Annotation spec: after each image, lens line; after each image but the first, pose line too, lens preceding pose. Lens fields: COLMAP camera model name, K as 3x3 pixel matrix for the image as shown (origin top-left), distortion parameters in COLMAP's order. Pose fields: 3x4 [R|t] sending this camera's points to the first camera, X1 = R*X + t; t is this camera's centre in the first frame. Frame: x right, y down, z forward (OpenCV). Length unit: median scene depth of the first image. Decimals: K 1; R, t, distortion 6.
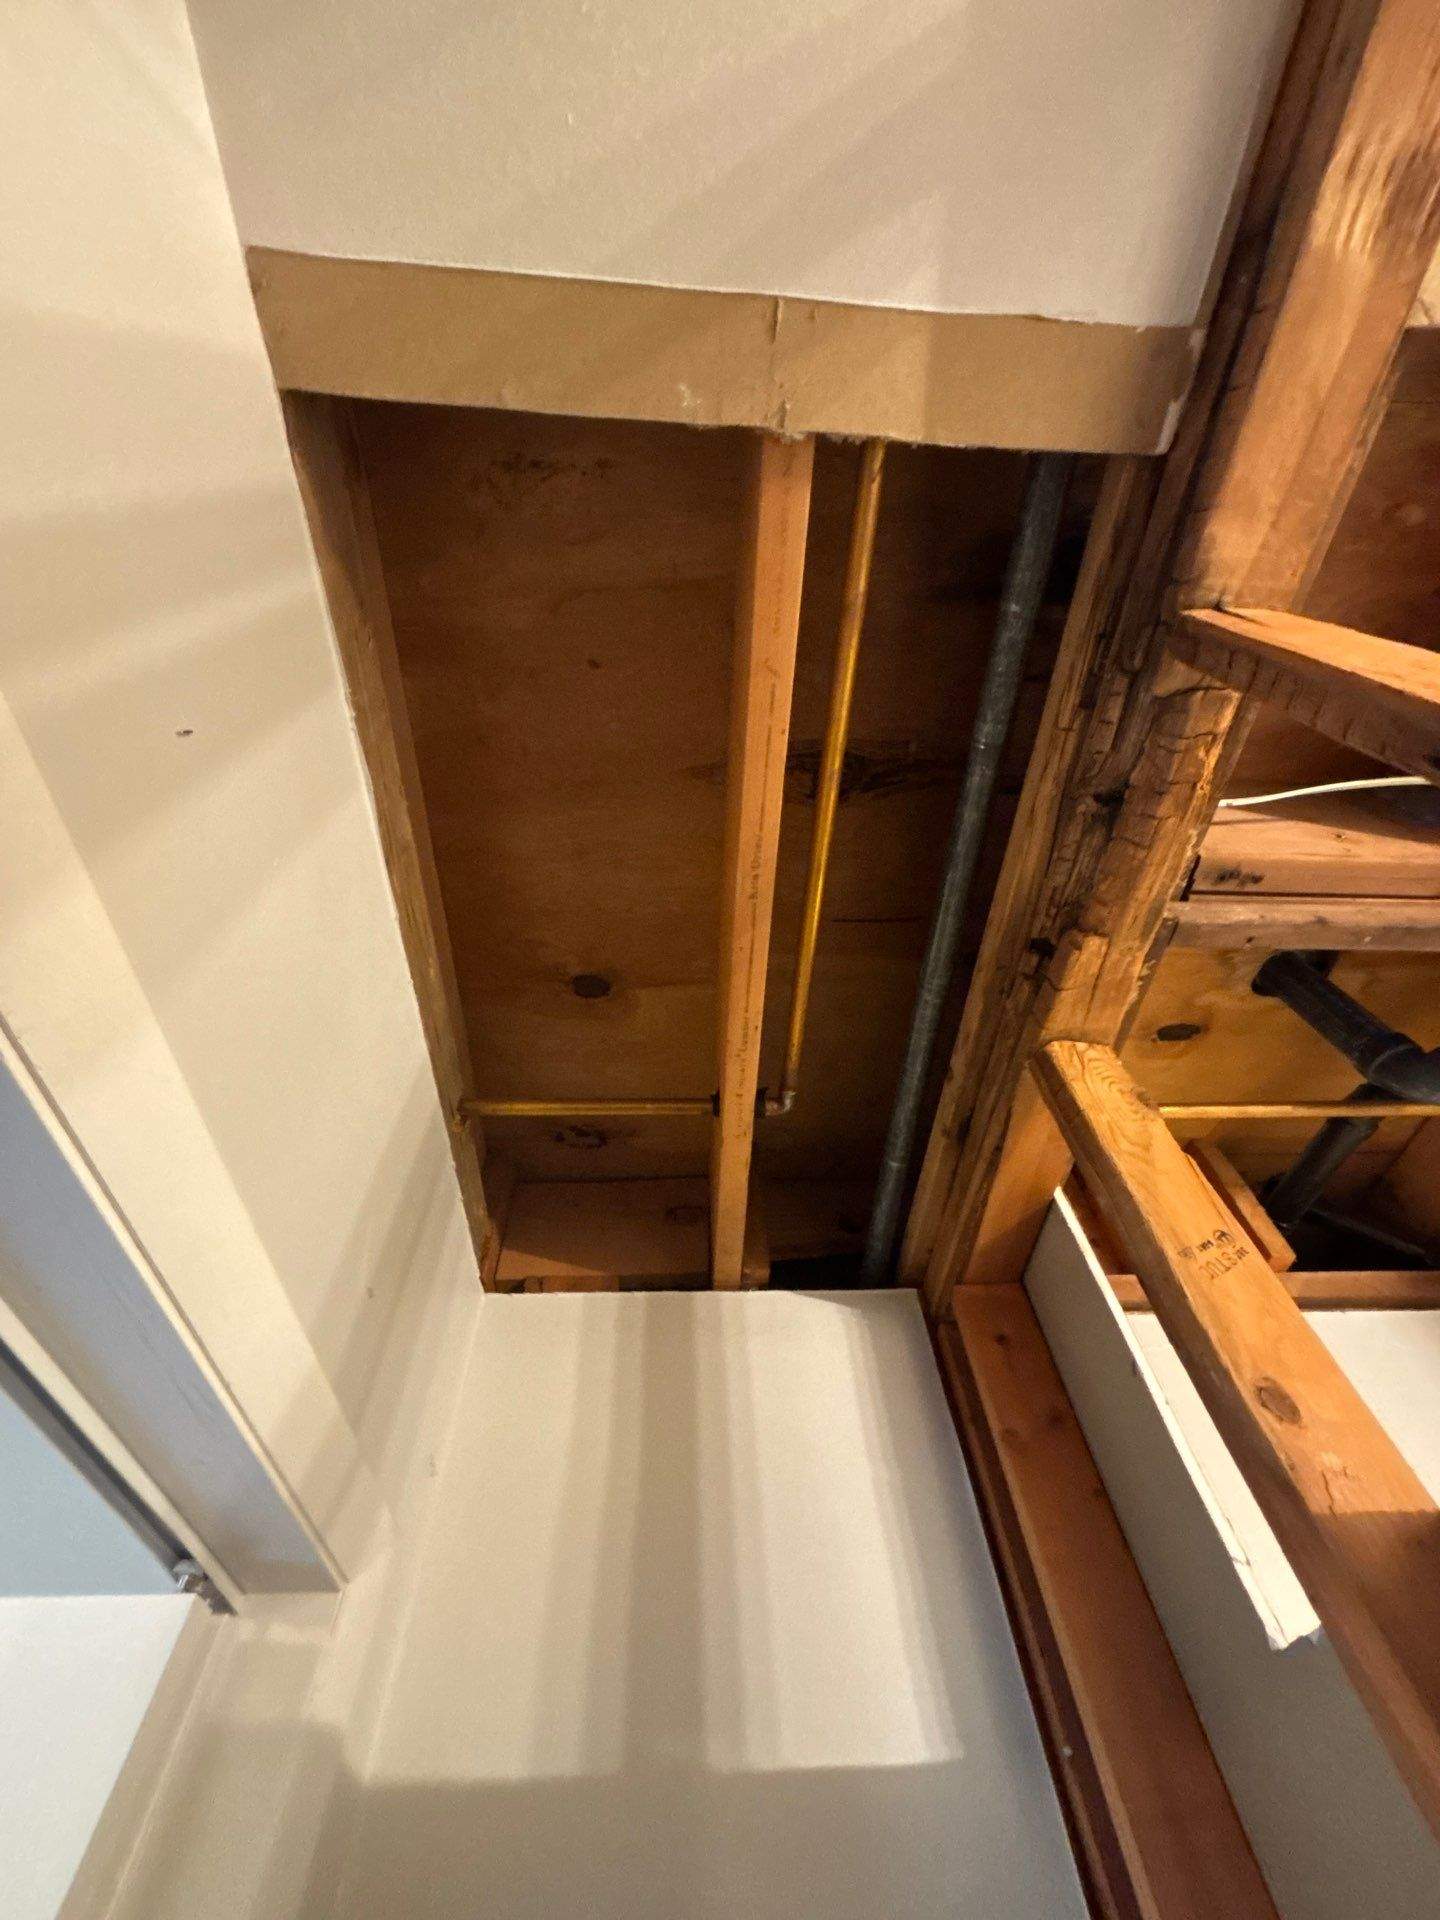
lens RADIAL K [[771.8, 0, 720.2], [0, 771.8, 956.8], [0, 0, 1]] dist [-0.002362, 0.001017]
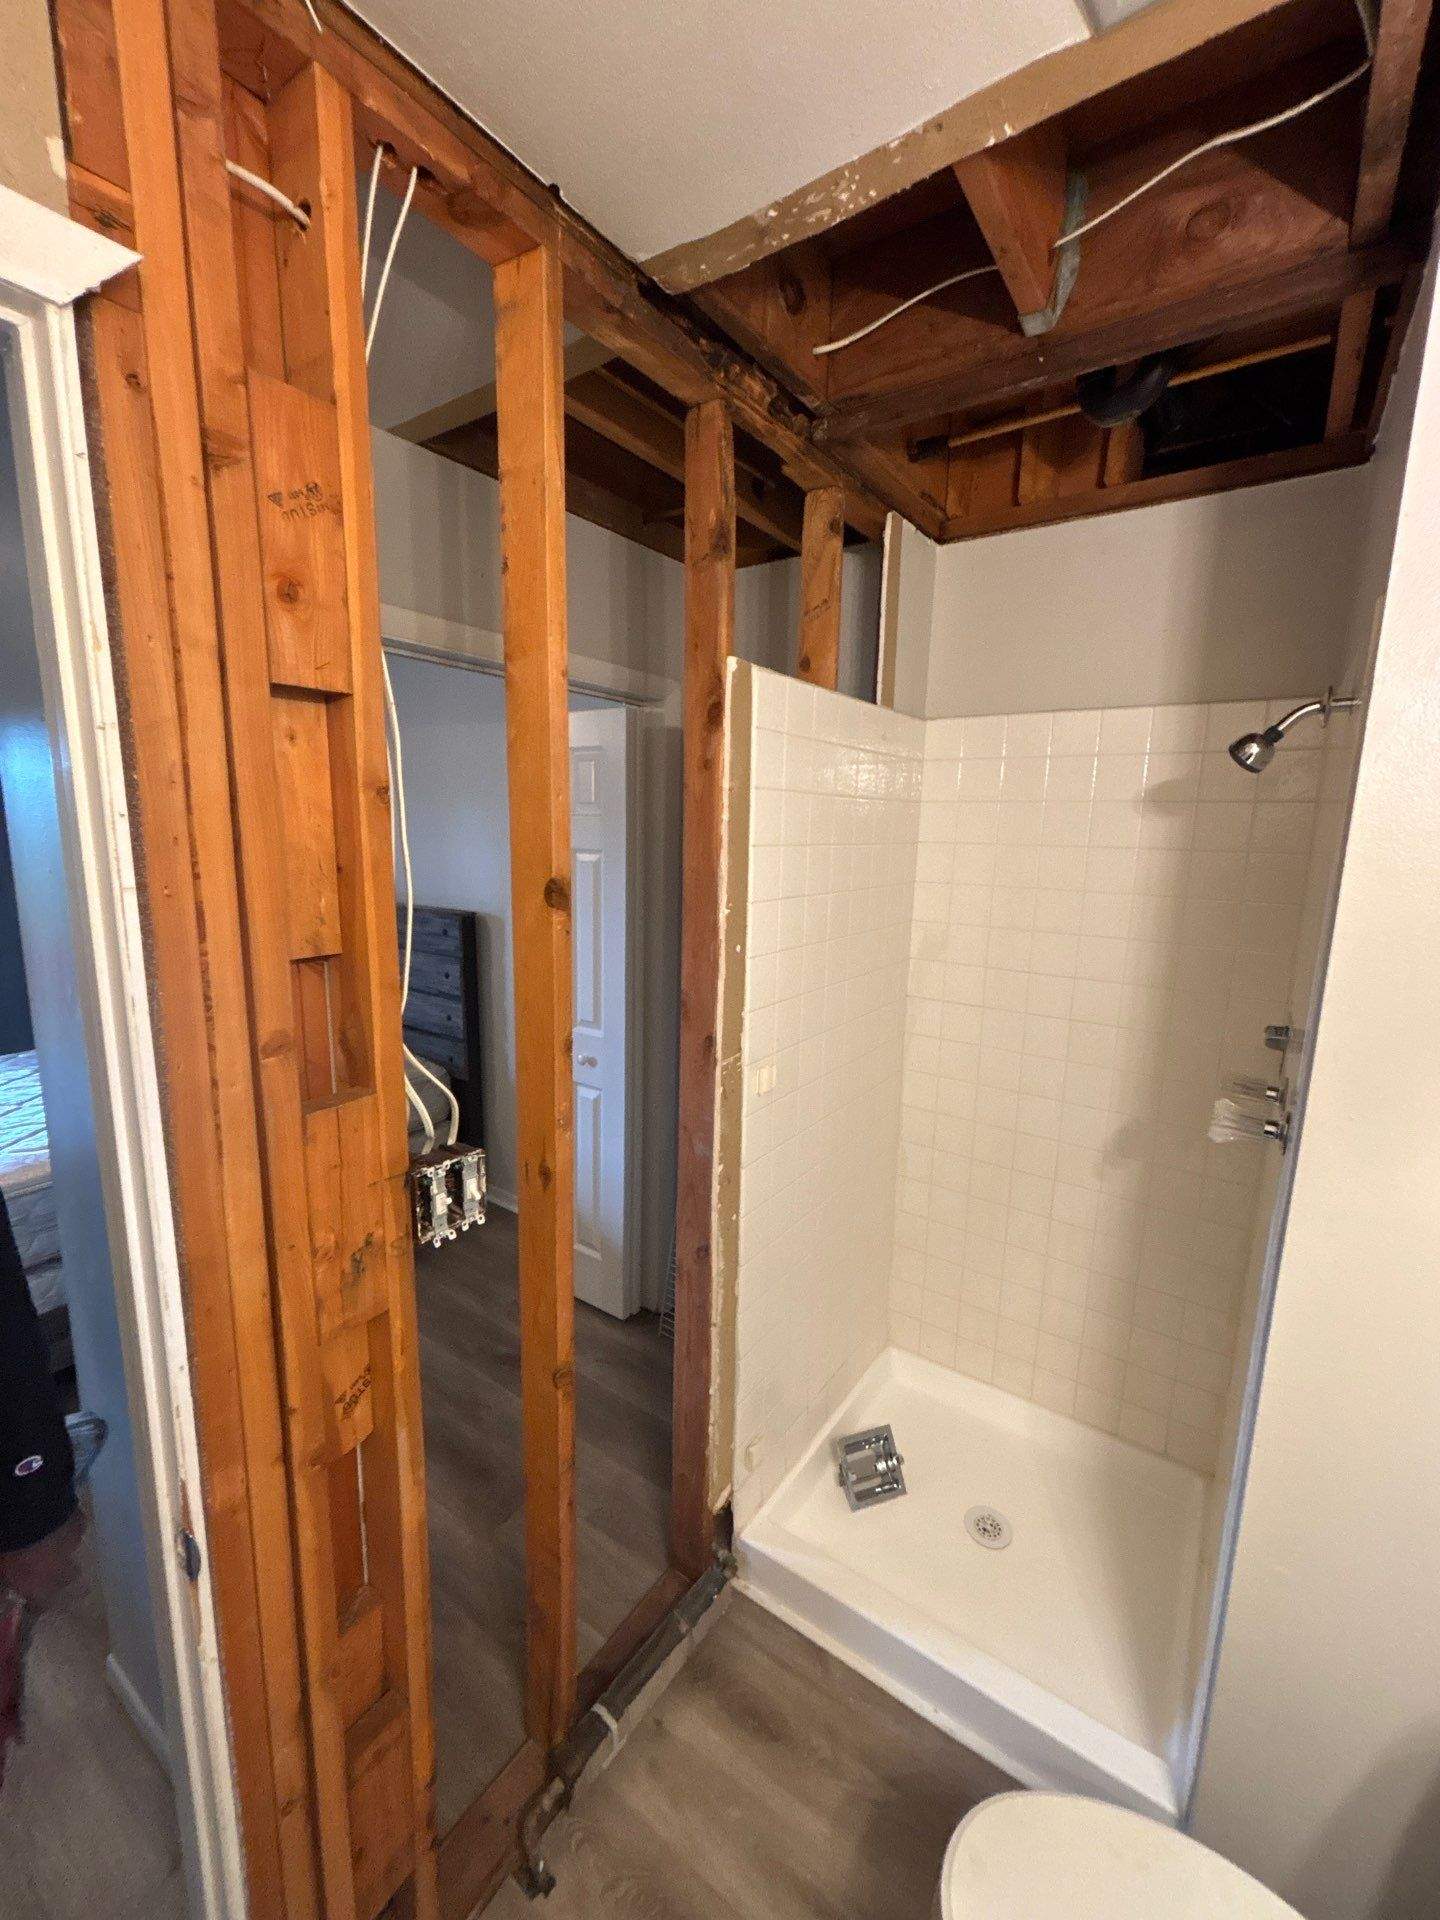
lens RADIAL K [[771.8, 0, 721.8], [0, 771.8, 956.8], [0, 0, 1]] dist [-0.002362, 0.001017]
pose [[0.795641, 0.154407, -0.585760, 1.697765], [0.475433, 0.440058, 0.761783, -1.067720], [0.375392, -0.884595, 0.276718, -0.810263]]
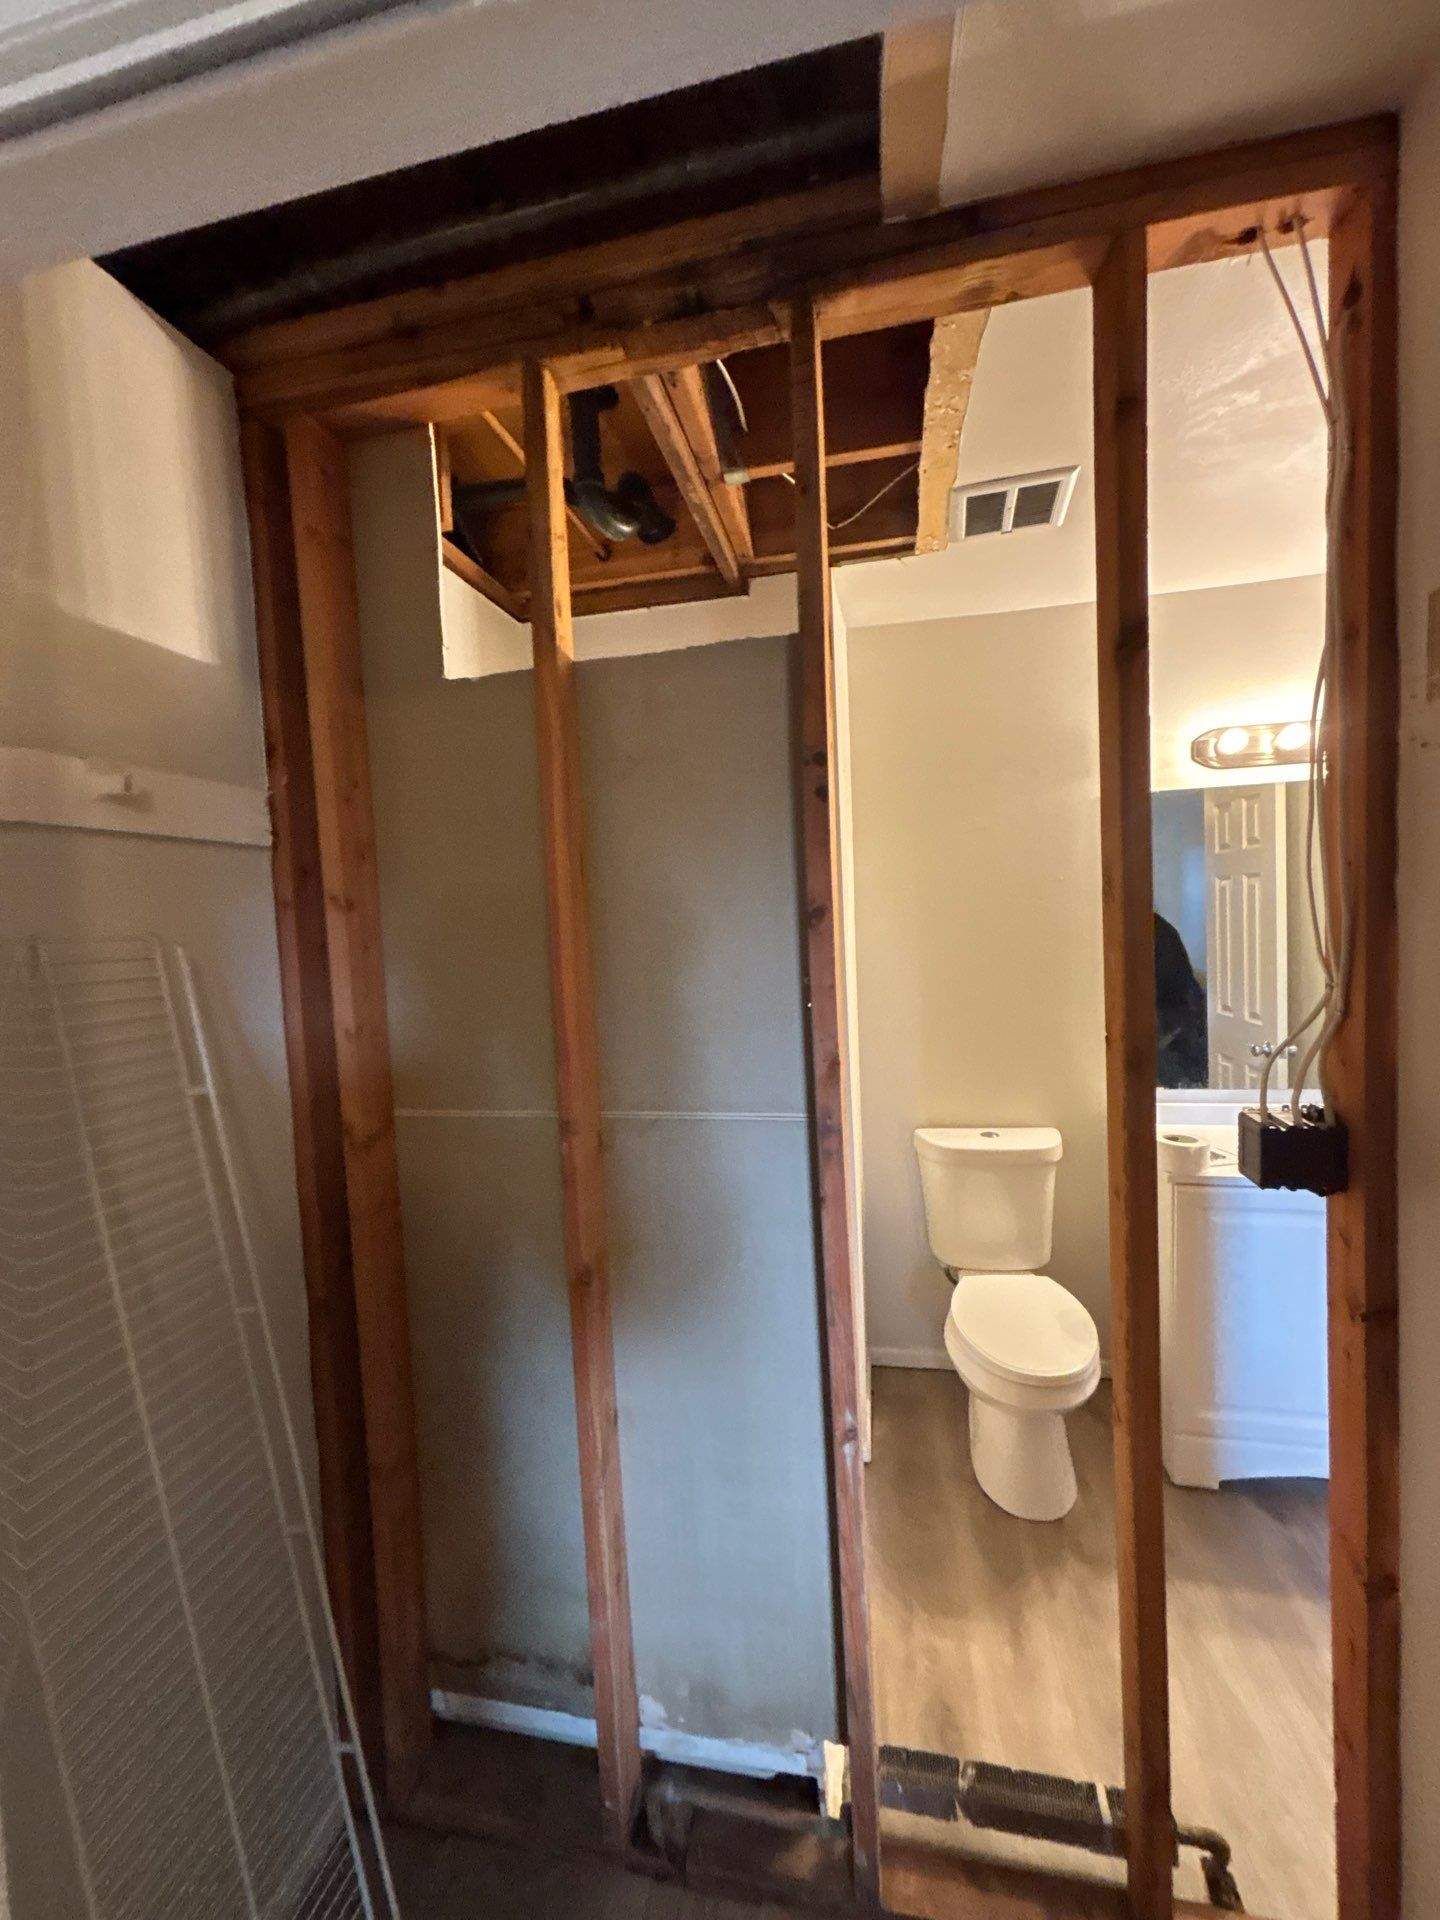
lens RADIAL K [[771.8, 0, 718.6], [0, 771.8, 958.9], [0, 0, 1]] dist [-0.002362, 0.001017]
pose [[0.251369, -0.030410, 0.967414, -0.964221], [-0.787667, 0.574435, 0.222721, 0.172220], [-0.562489, -0.817985, 0.120442, -0.300927]]
